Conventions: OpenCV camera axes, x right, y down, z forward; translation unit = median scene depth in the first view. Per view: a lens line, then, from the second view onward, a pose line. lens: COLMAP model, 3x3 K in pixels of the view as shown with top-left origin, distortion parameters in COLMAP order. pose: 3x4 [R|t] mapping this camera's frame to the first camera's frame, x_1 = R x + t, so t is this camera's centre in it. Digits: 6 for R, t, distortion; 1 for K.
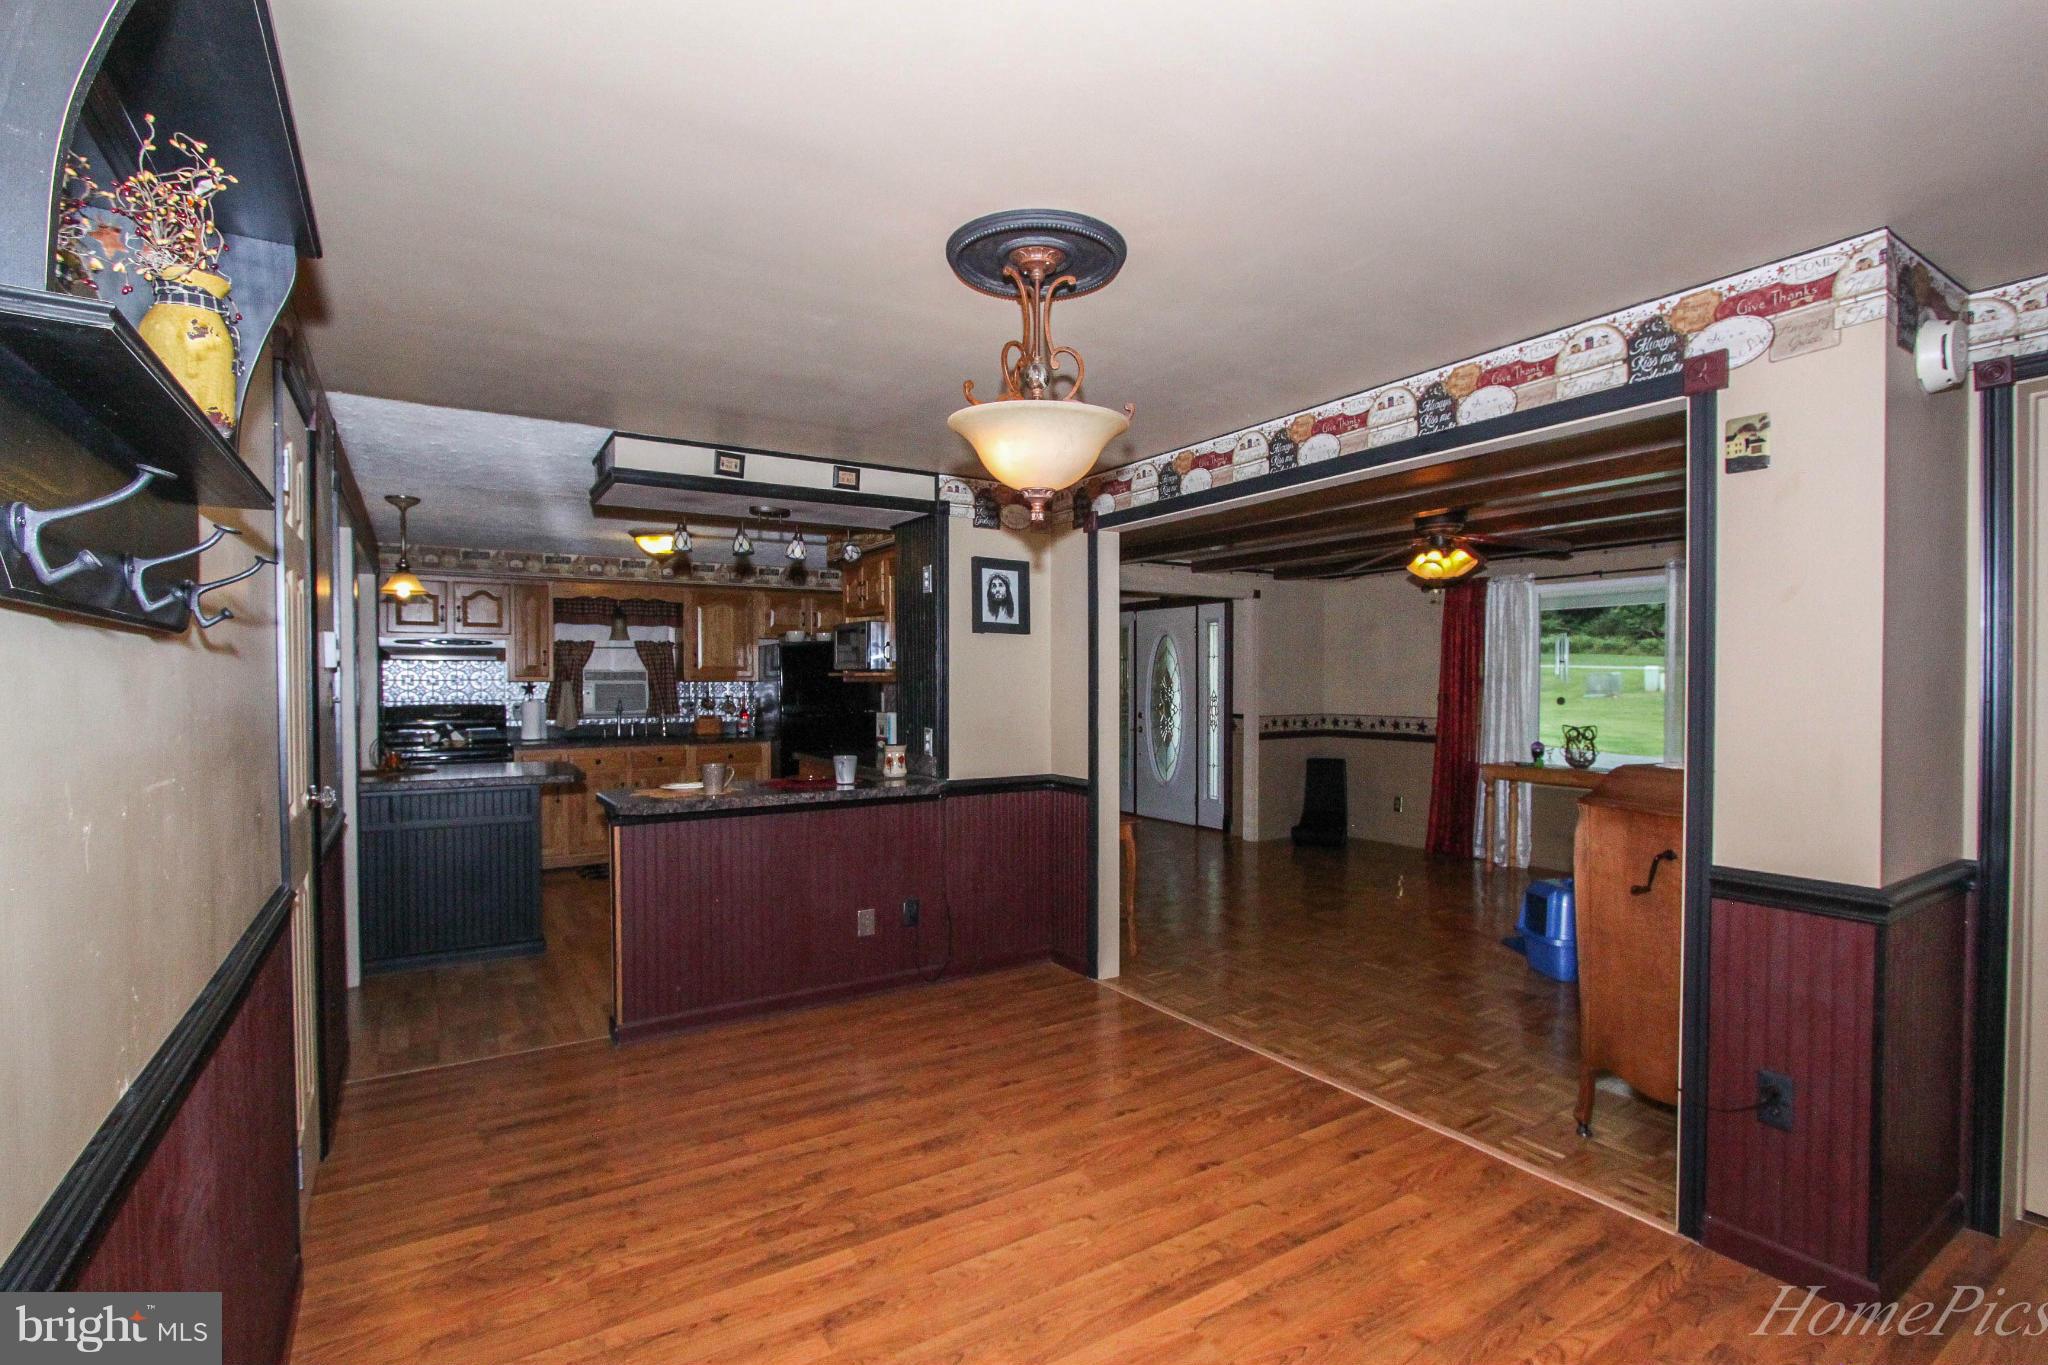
lens RADIAL K [[946.1, 0, 1035.2], [0, 946.1, 695.3], [0, 0, 1]] dist [-0.001661, 0.000017]
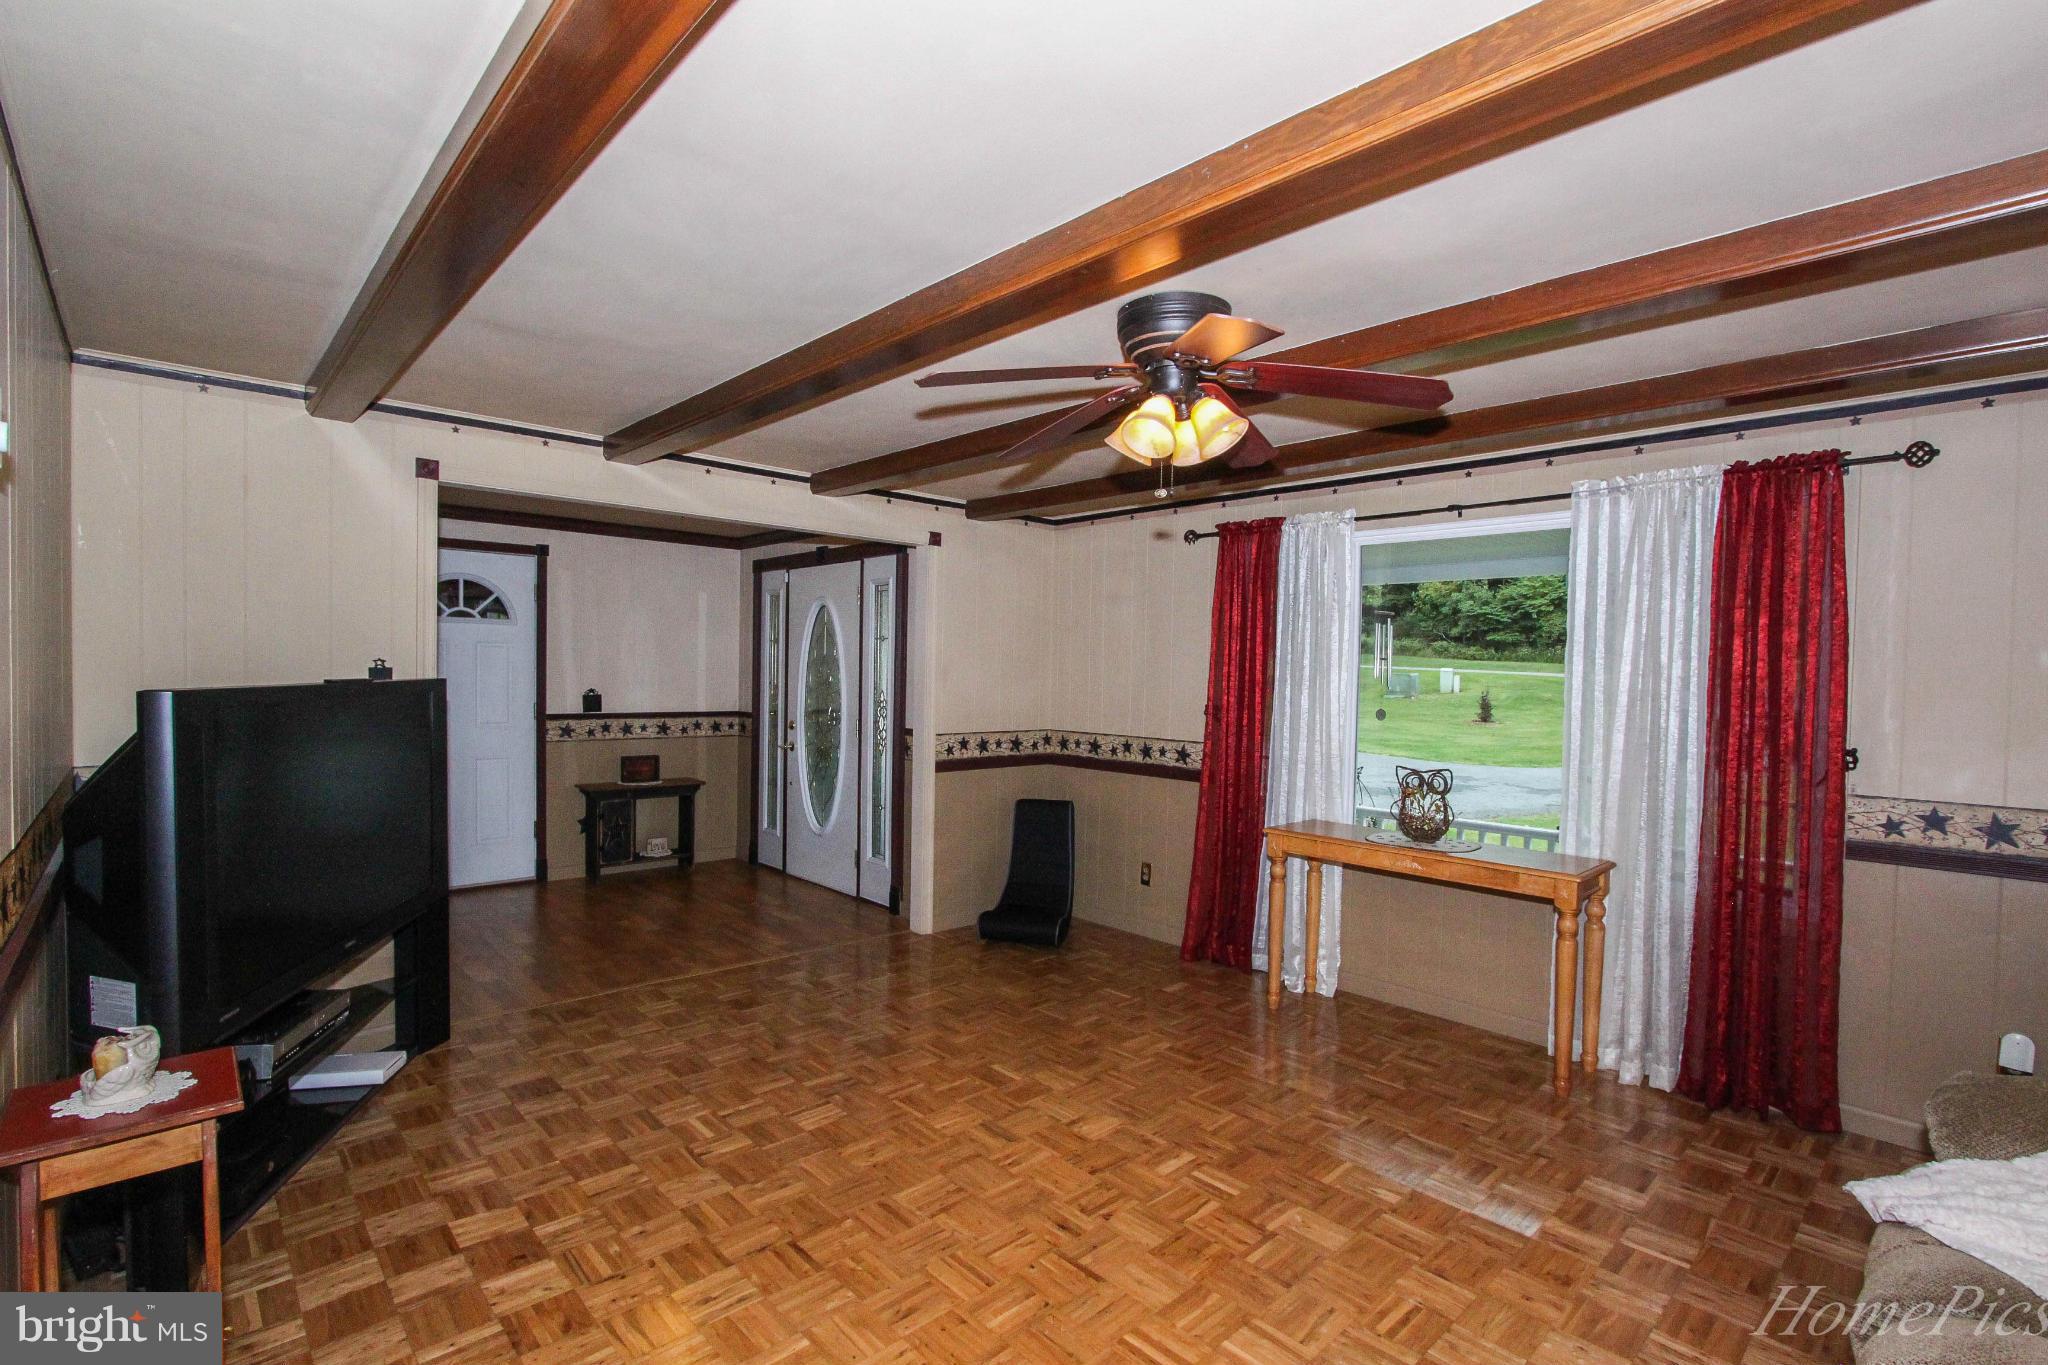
lens RADIAL K [[957.3, 0, 999.1], [0, 957.3, 693.3], [0, 0, 1]] dist [-0.001702, -0.000047]
pose [[0.989106, 0.017889, 0.146115, 0.186535], [-0.019106, 0.999793, 0.006929, -0.010578], [-0.145961, -0.009646, 0.989243, 0.369580]]
